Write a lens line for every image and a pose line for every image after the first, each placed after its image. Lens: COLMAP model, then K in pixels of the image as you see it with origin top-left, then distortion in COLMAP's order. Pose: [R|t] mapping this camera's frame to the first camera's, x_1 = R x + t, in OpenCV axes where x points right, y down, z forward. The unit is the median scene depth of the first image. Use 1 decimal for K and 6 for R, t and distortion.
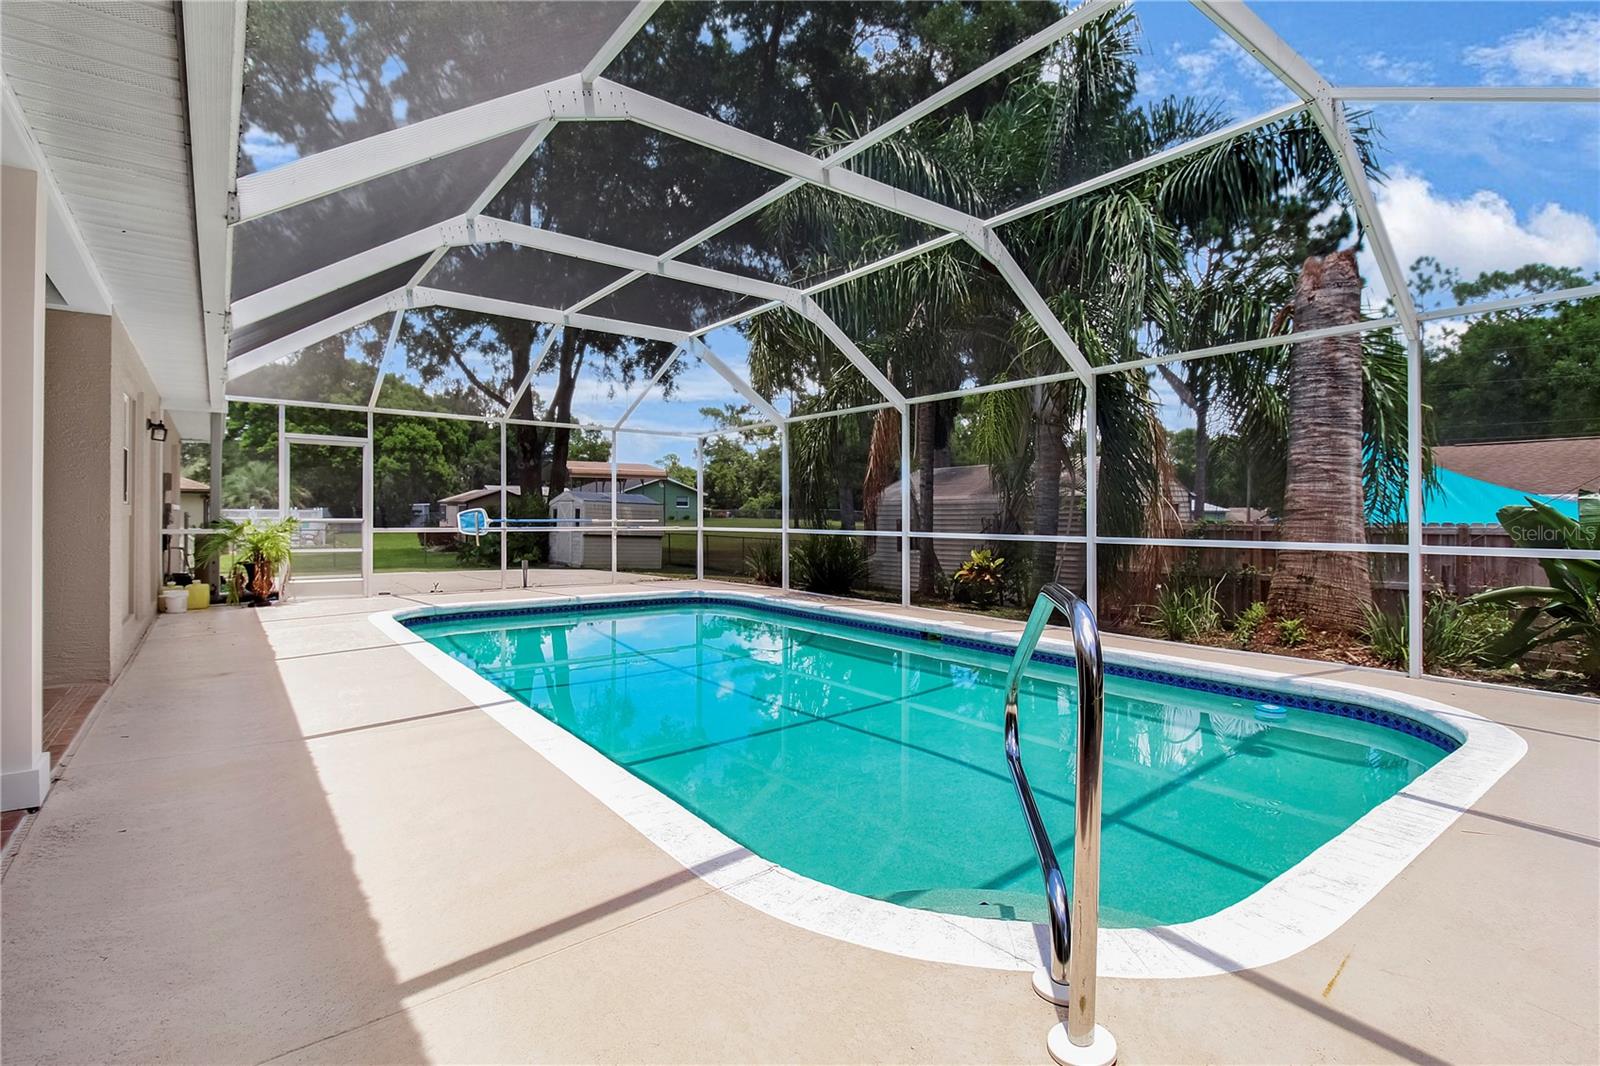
lens RADIAL K [[763.9, 0, 800.4], [0, 763.9, 524.6], [0, 0, 1]] dist [-0.003811, -0.000192]
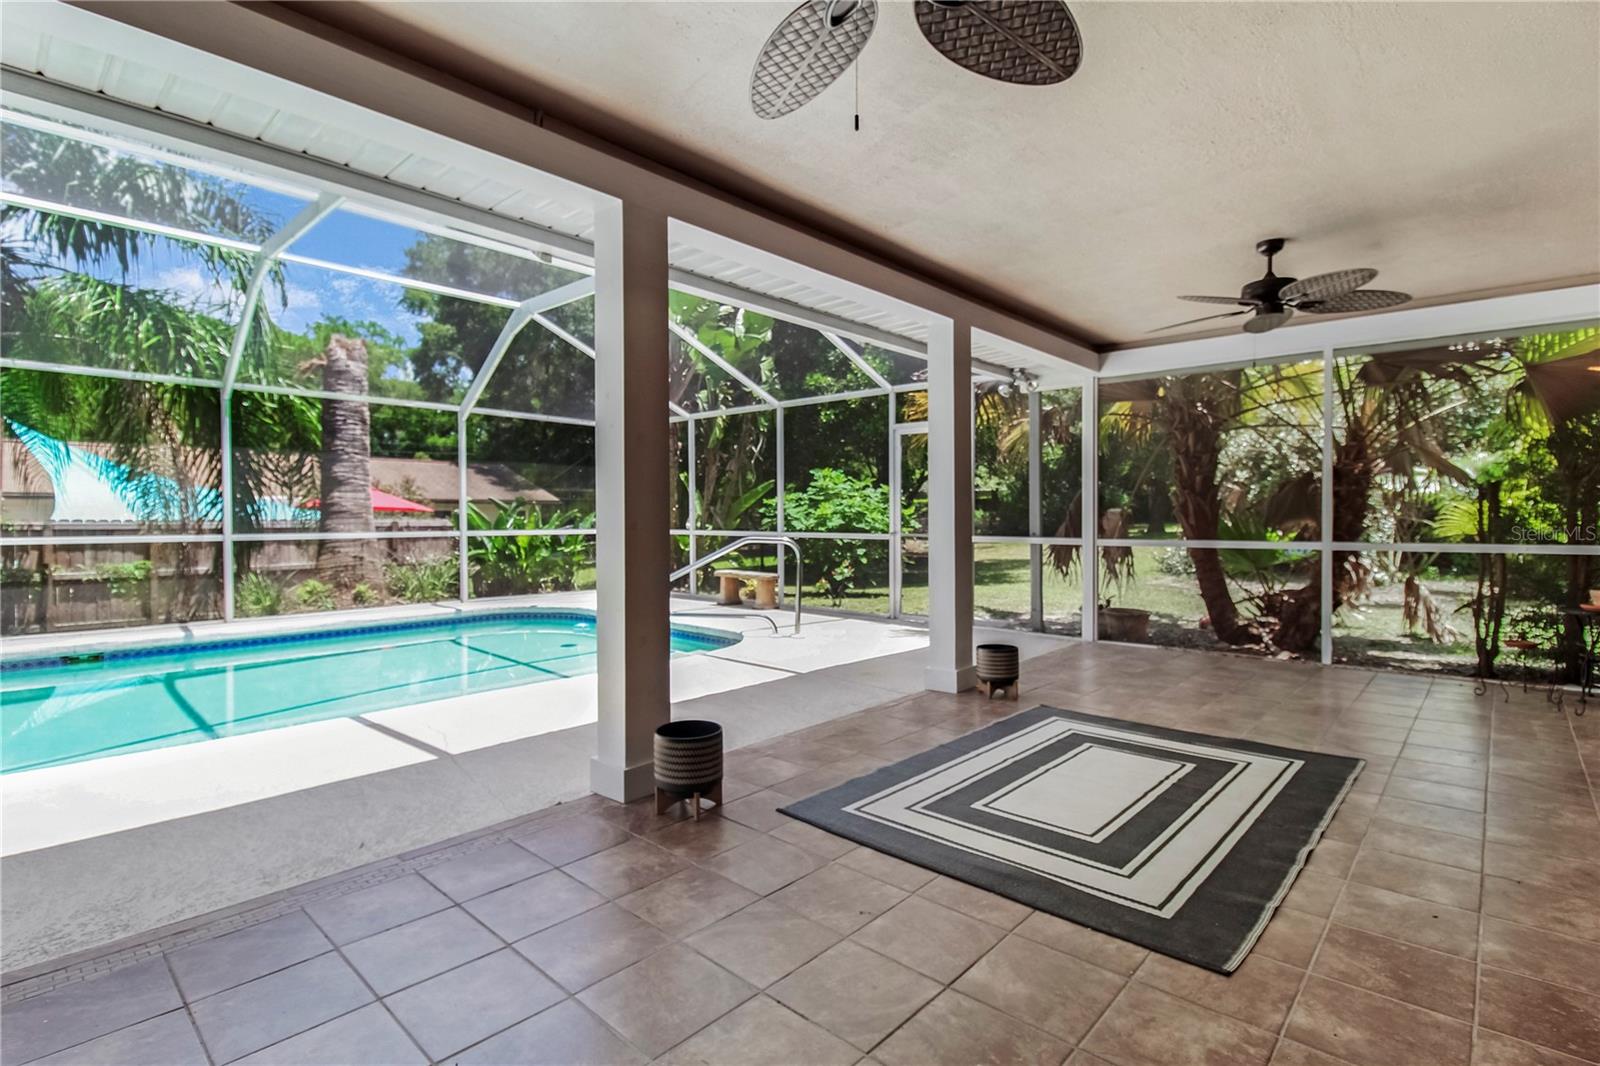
lens RADIAL K [[763.9, 0, 801.1], [0, 763.9, 527.7], [0, 0, 1]] dist [-0.003811, -0.000192]
pose [[-0.169019, -0.024061, 0.985319, -0.920609], [0.006824, 0.999649, 0.025582, -0.019343], [-0.985589, 0.011048, -0.168795, 0.398773]]
